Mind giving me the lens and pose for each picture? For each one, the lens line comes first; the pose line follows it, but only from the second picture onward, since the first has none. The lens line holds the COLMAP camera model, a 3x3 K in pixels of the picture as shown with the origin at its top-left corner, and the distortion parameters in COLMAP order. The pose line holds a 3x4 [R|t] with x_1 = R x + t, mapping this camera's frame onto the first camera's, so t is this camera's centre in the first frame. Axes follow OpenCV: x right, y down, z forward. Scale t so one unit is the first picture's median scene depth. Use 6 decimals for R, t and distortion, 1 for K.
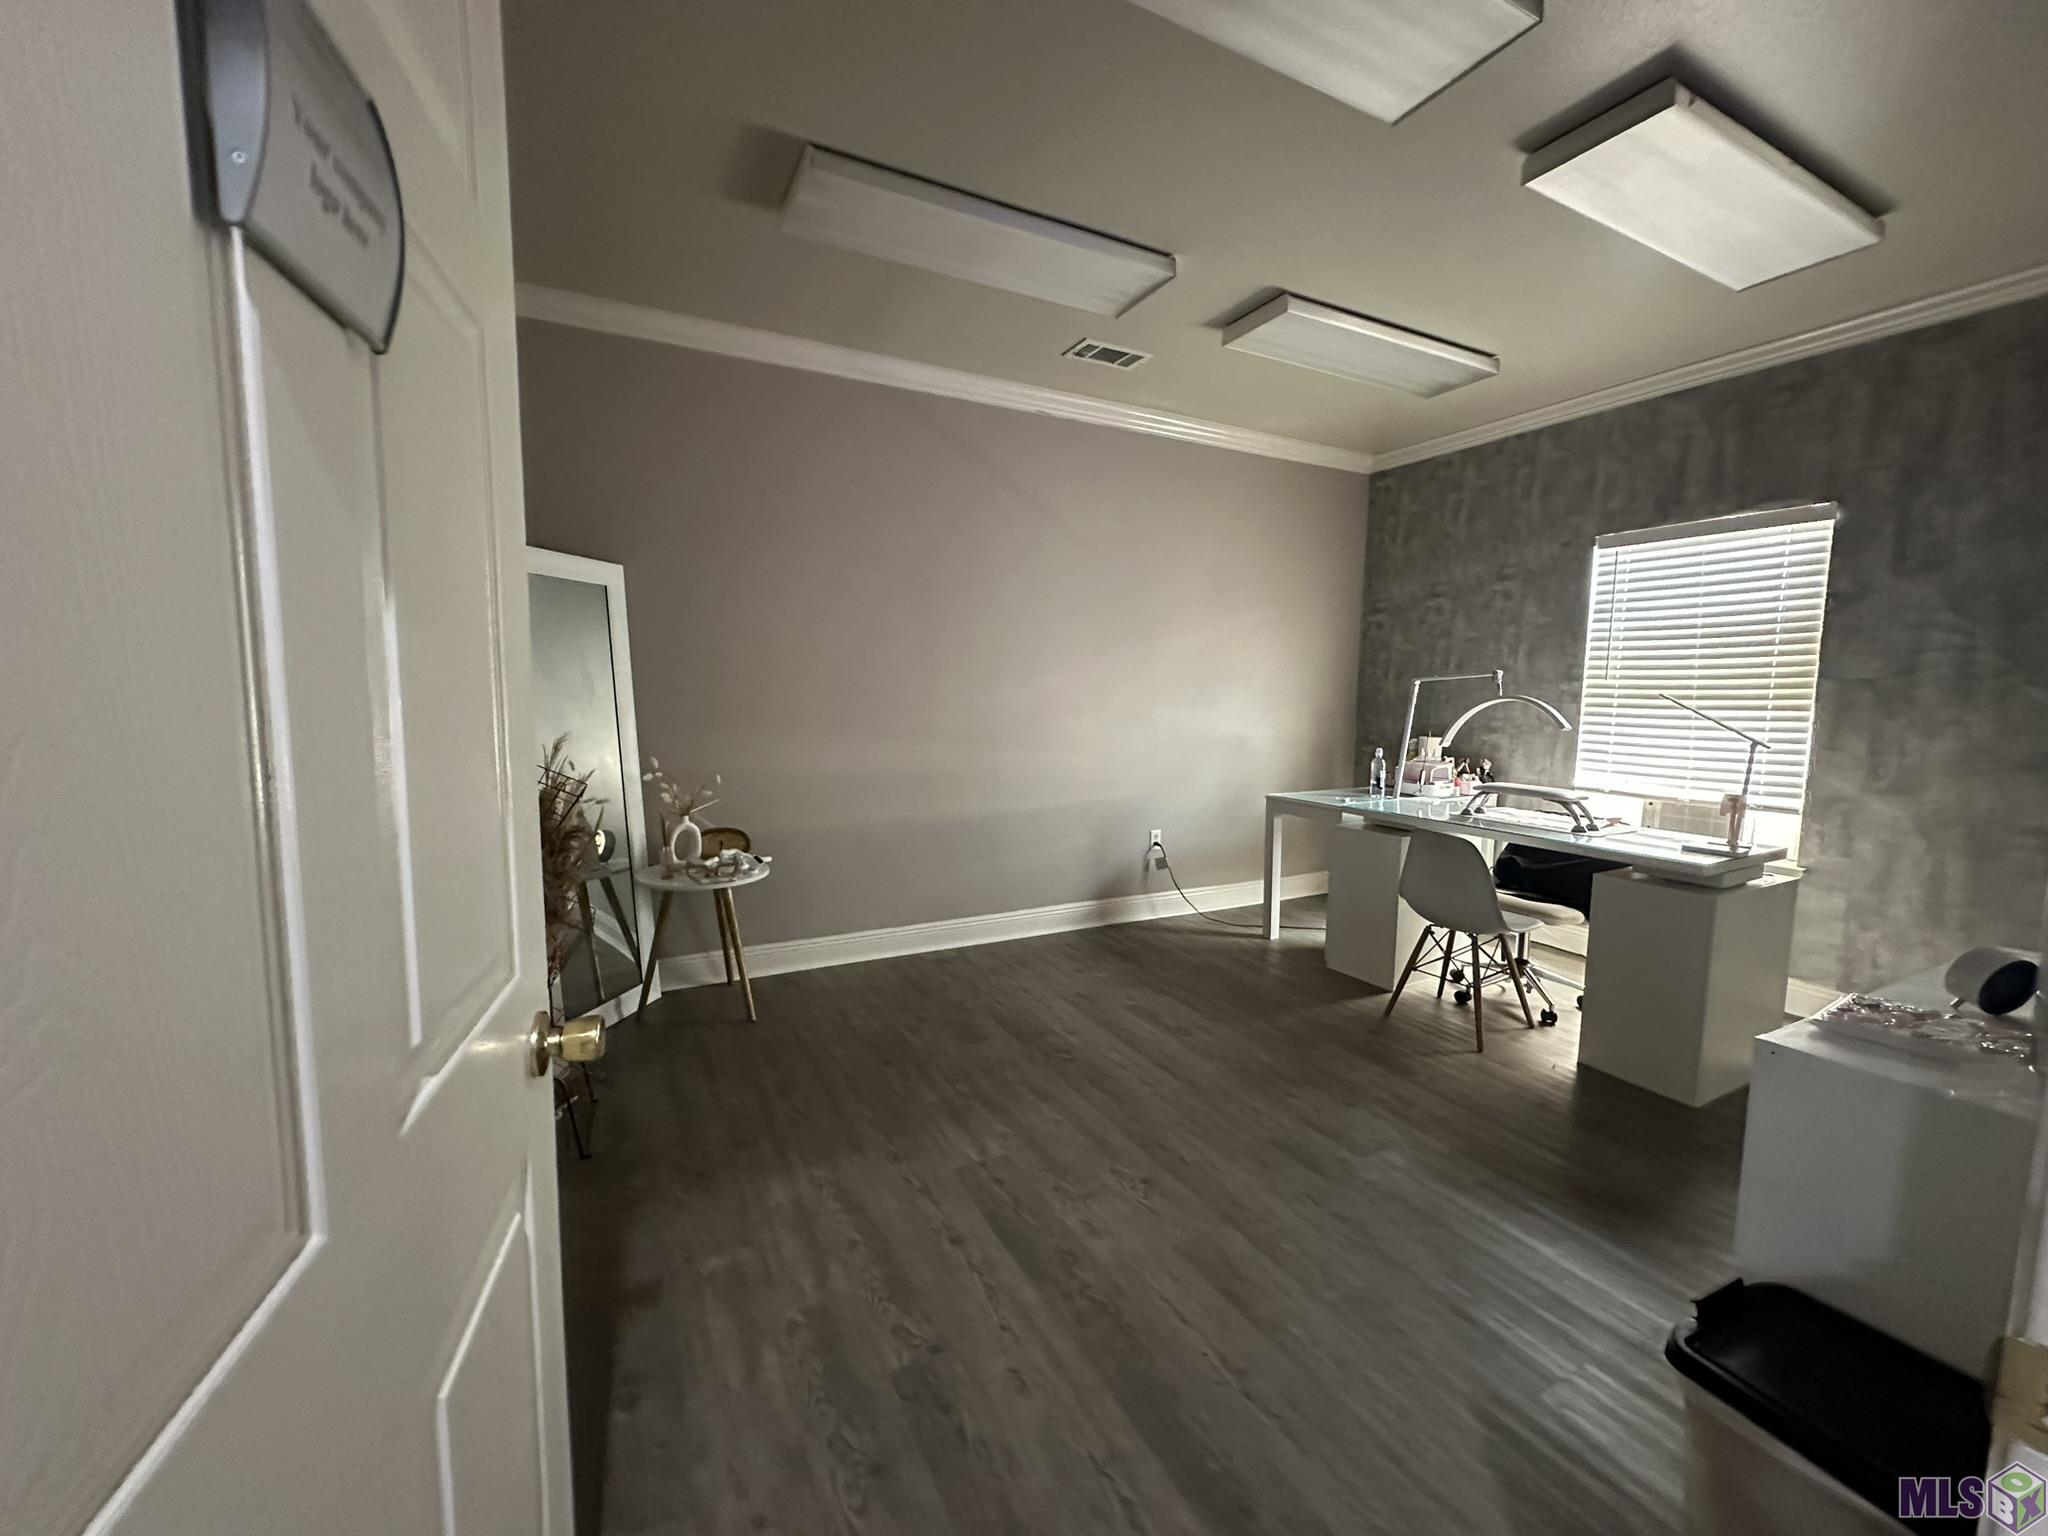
lens RADIAL K [[819.4, 0, 1022.6], [0, 819.4, 764.5], [0, 0, 1]] dist [0.002702, 0.000600]
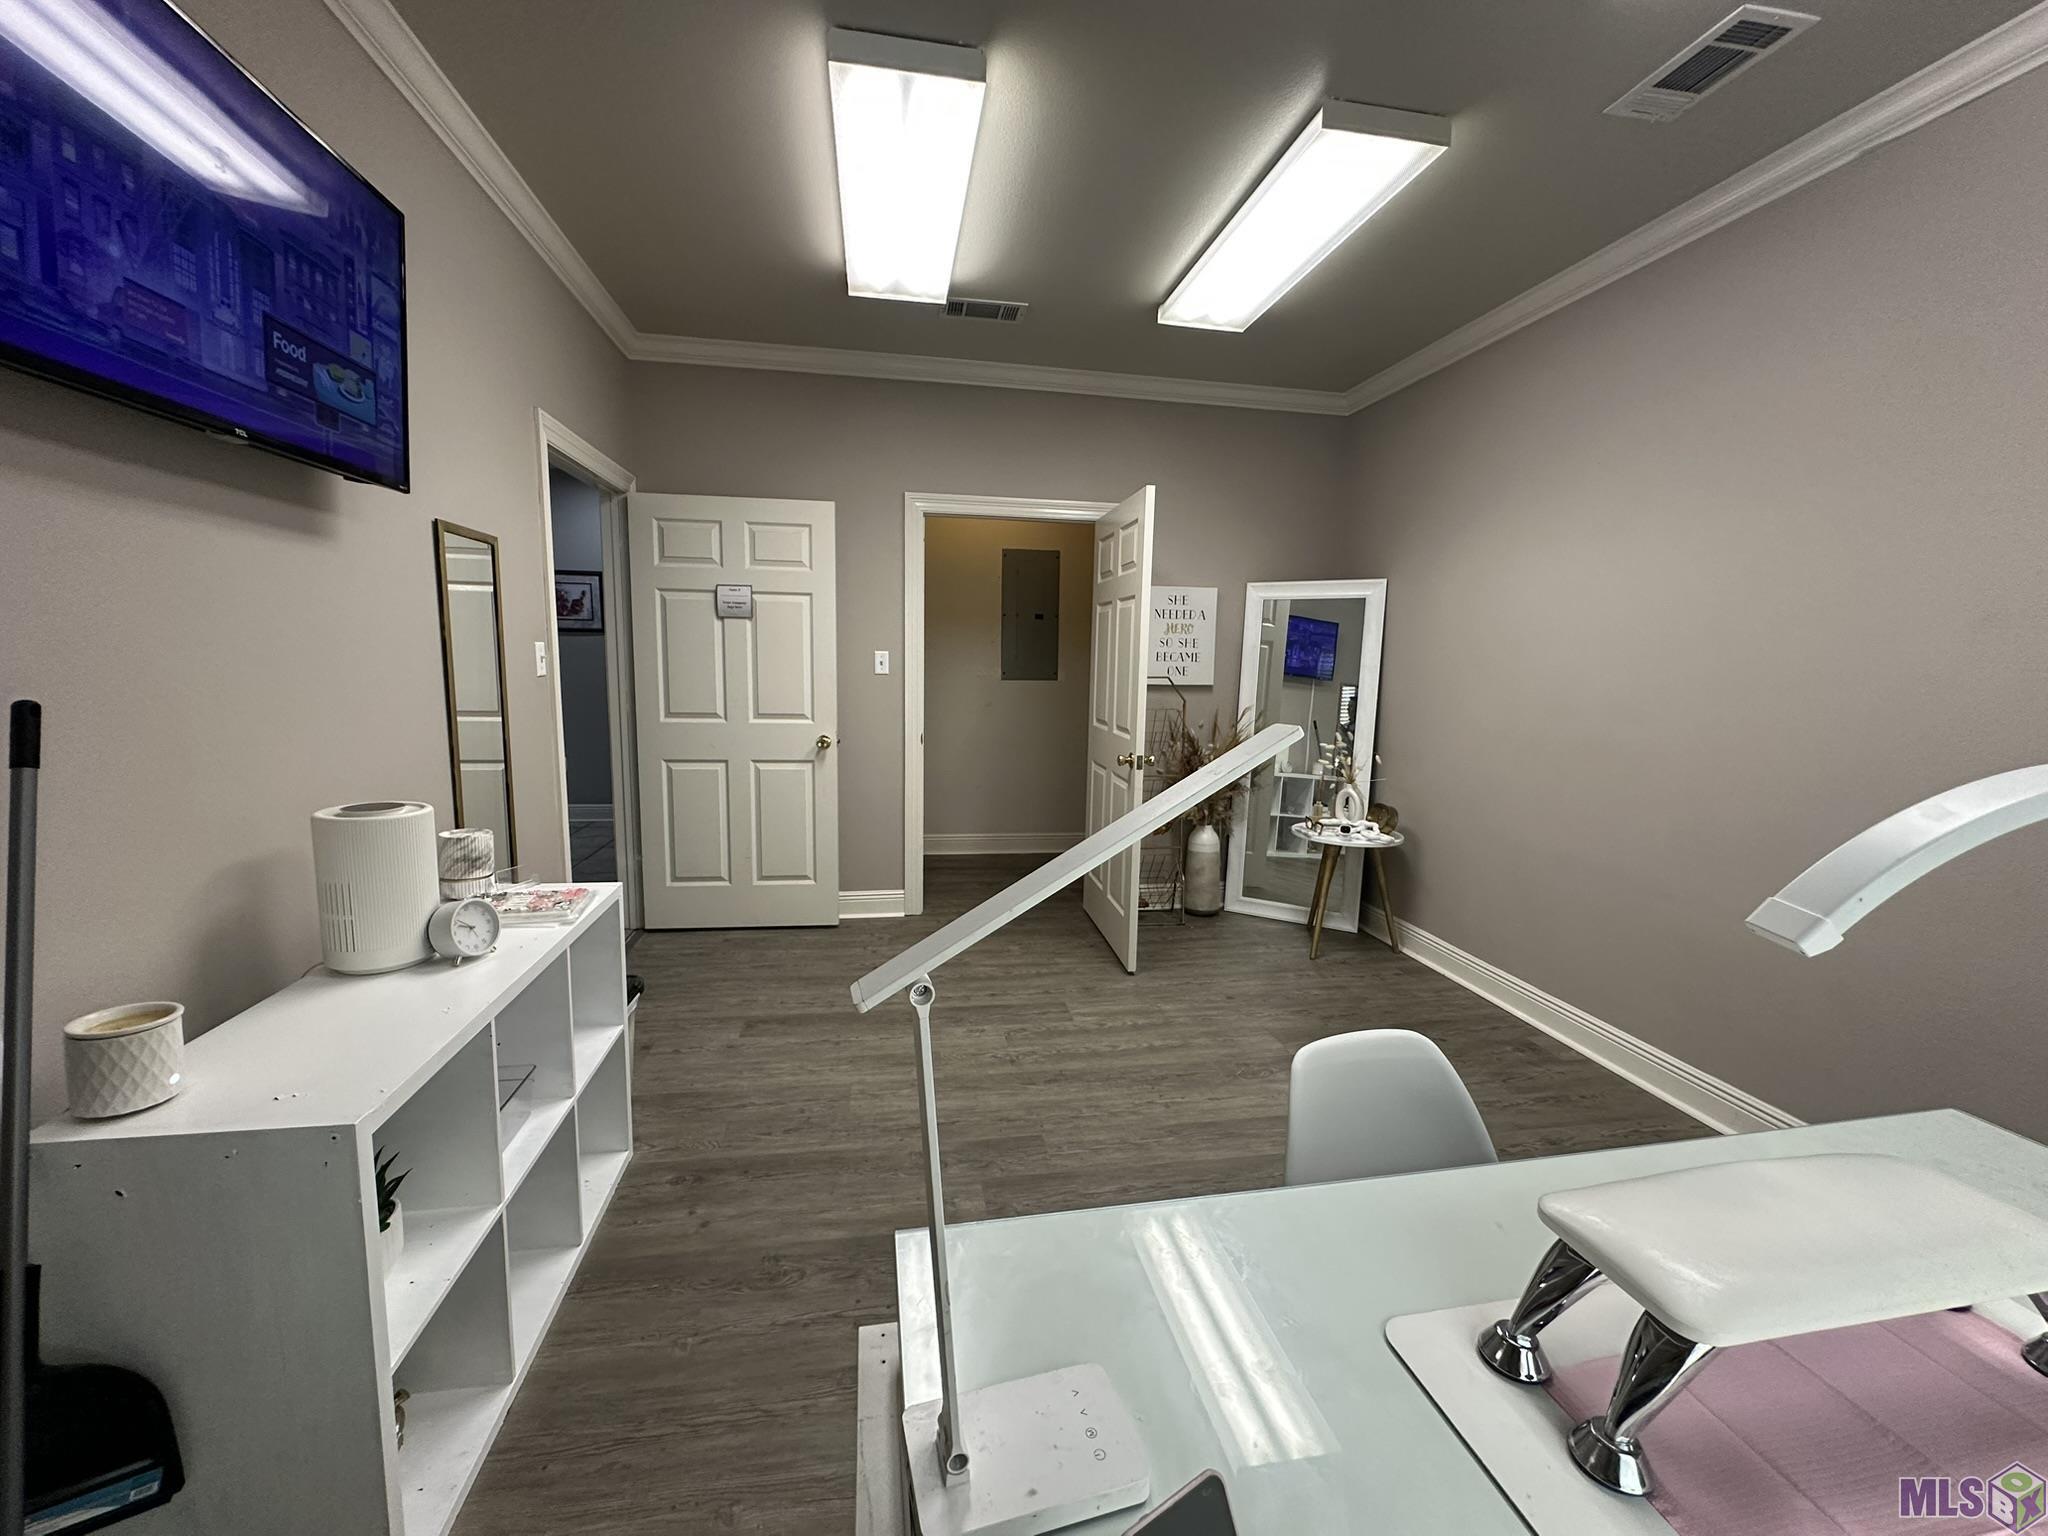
lens RADIAL K [[817.6, 0, 1021.1], [0, 817.6, 765.4], [0, 0, 1]] dist [0.001852, 0.000667]
pose [[-0.301956, 0.108734, -0.947101, 1.003502], [-0.115635, 0.981961, 0.149603, -0.100876], [0.946283, 0.154691, -0.283935, 1.010219]]
